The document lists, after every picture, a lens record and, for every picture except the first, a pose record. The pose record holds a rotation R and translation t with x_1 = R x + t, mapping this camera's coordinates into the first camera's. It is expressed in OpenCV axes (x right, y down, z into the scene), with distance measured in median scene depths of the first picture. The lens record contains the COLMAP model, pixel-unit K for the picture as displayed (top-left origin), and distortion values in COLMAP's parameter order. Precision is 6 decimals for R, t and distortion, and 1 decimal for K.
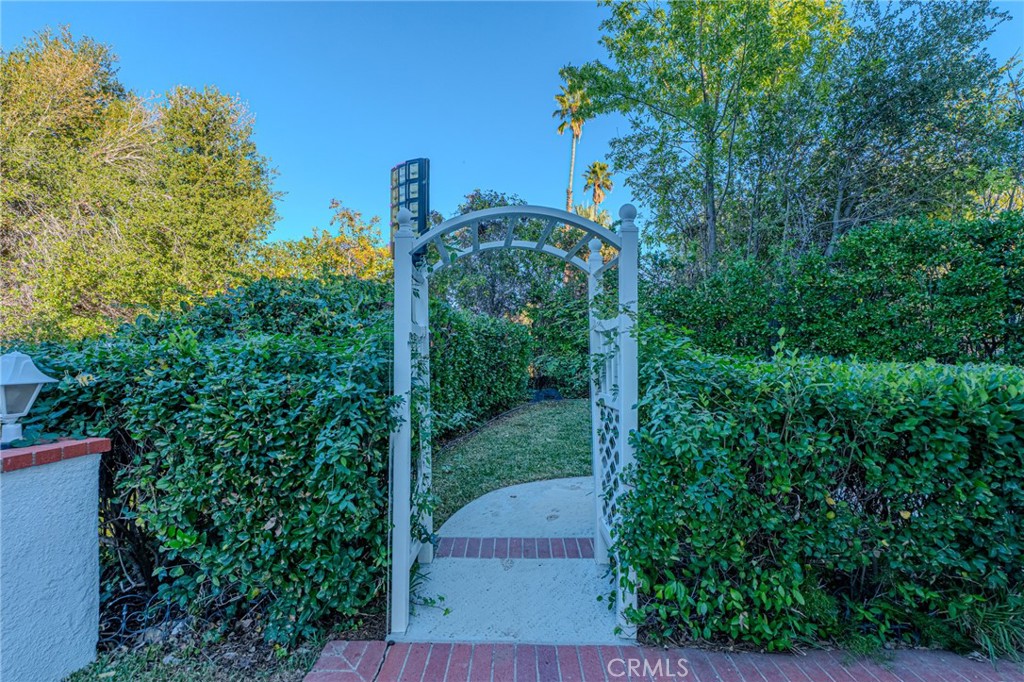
lens RADIAL K [[459.7, 0, 512.0], [0, 459.7, 341.0], [0, 0, 1]] dist [0.000246, 0.000057]
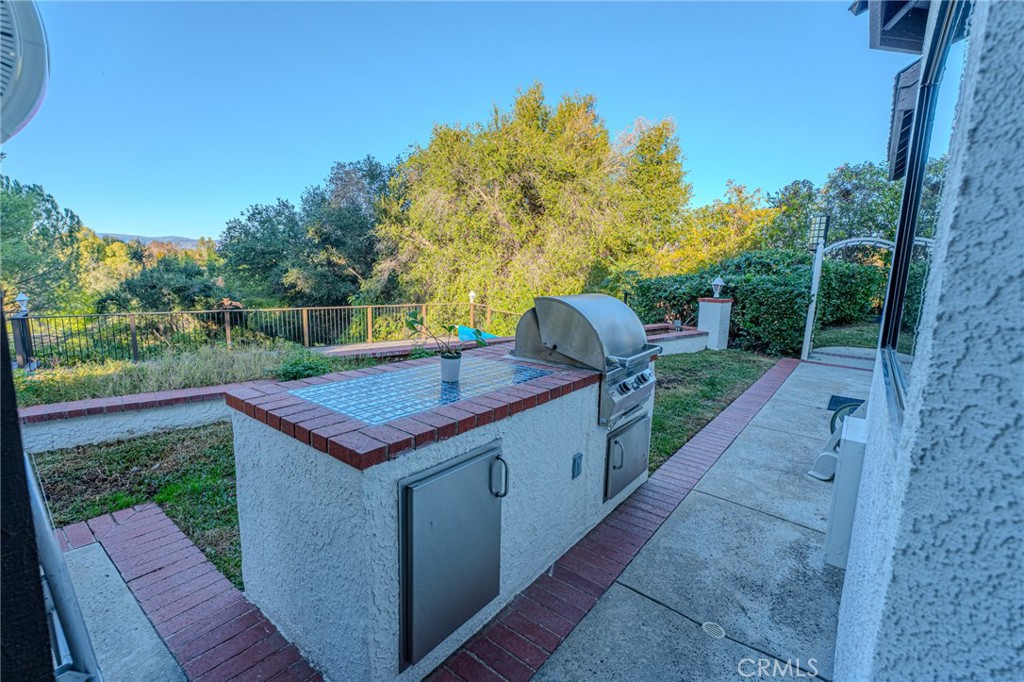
lens RADIAL K [[459.7, 0, 512.0], [0, 459.7, 341.0], [0, 0, 1]] dist [0.000246, 0.000057]
pose [[0.793529, 0.121955, -0.596186, 0.016465], [-0.029431, 0.986257, 0.162574, -0.007910], [0.607820, -0.111461, 0.786213, -0.850126]]
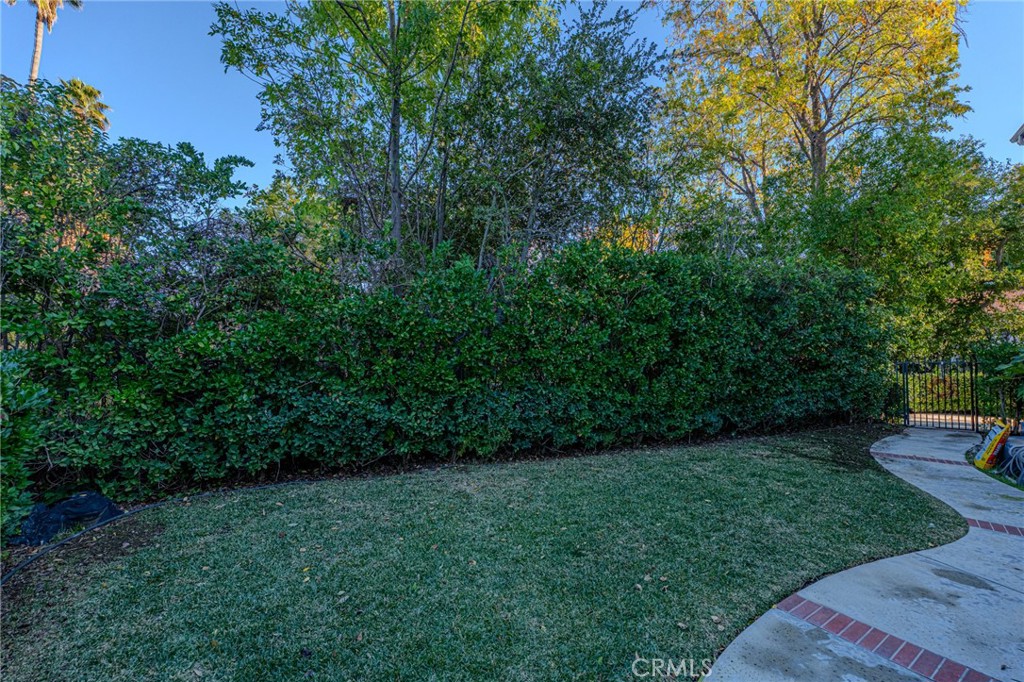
lens RADIAL K [[459.7, 0, 512.0], [0, 459.7, 341.0], [0, 0, 1]] dist [0.000246, 0.000057]
pose [[0.575607, -0.005824, 0.817706, -0.058295], [-0.000831, 0.999970, 0.007707, -0.070512], [-0.817726, -0.005116, 0.575585, 0.694360]]
